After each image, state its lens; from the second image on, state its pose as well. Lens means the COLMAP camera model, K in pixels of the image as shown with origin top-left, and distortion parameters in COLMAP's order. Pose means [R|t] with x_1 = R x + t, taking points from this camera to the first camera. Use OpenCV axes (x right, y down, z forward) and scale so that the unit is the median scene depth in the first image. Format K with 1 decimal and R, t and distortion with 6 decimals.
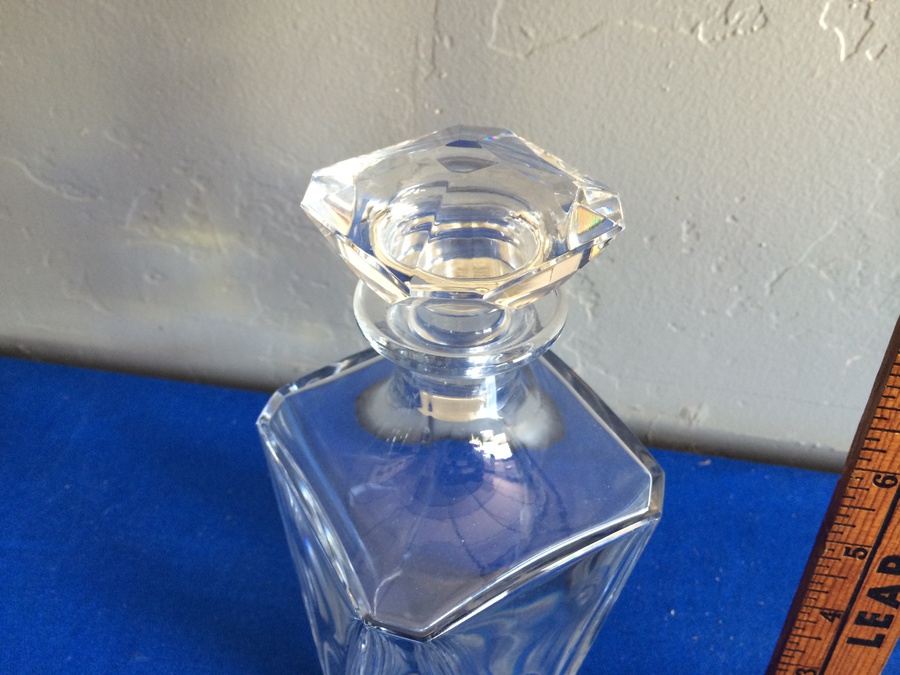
lens RADIAL K [[836.2, 0, 435.1], [0, 836.2, 341.1], [0, 0, 1]] dist [0.032437, -0.107829]
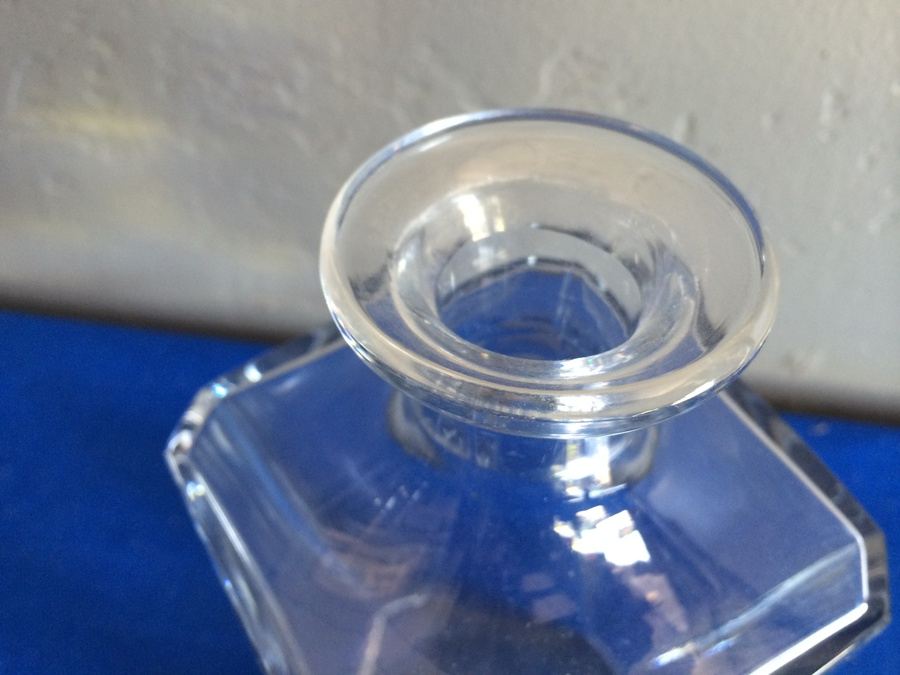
lens RADIAL K [[836.2, 0, 454.0], [0, 836.2, 342.1], [0, 0, 1]] dist [0.032437, -0.107829]
pose [[0.999527, -0.021159, 0.022317, -0.020929], [0.018070, 0.991280, 0.130530, -0.038805], [-0.024884, -0.130065, 0.991193, 0.335690]]
